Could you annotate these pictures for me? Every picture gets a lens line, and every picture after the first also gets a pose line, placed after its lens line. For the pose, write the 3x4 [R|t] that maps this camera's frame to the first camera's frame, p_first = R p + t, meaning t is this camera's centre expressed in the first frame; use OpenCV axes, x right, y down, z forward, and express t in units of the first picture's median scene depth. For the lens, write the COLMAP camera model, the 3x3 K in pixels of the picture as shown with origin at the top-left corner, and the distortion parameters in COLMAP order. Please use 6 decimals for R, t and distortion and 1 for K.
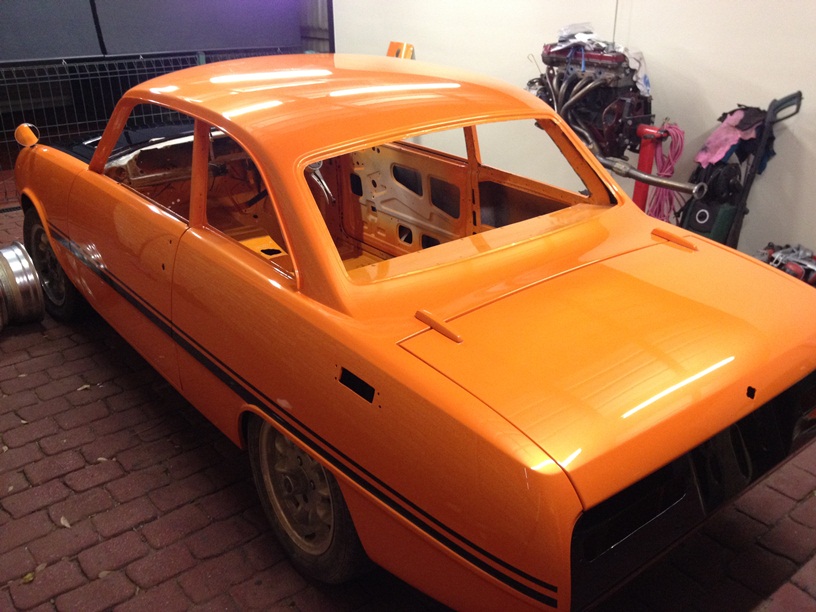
lens RADIAL K [[790.6, 0, 408.0], [0, 790.6, 306.0], [0, 0, 1]] dist [0.078699, -0.126771]
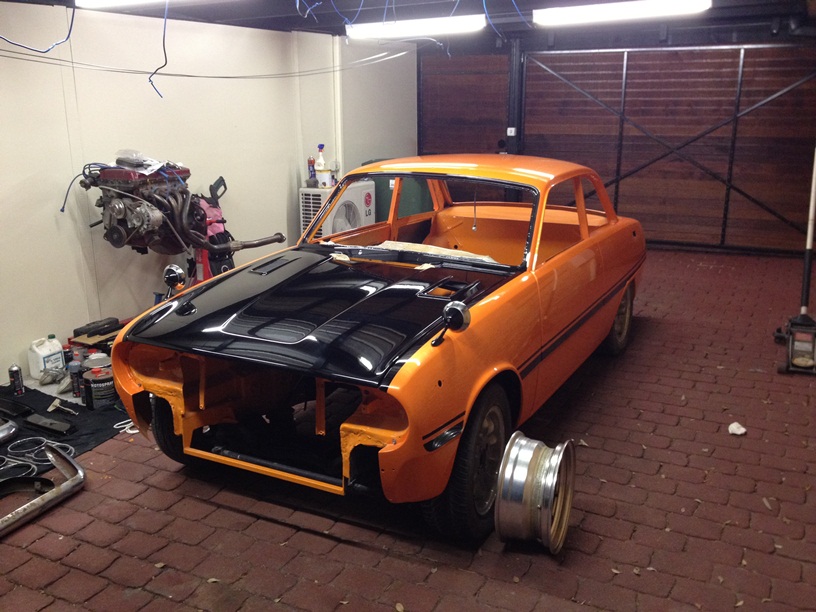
lens RADIAL K [[790.6, 0, 408.0], [0, 790.6, 306.0], [0, 0, 1]] dist [0.078699, -0.126771]
pose [[-0.415819, -0.234607, 0.878666, -1.027887], [0.384738, 0.830061, 0.403702, -0.510155], [-0.824058, 0.505923, -0.254893, 1.140228]]
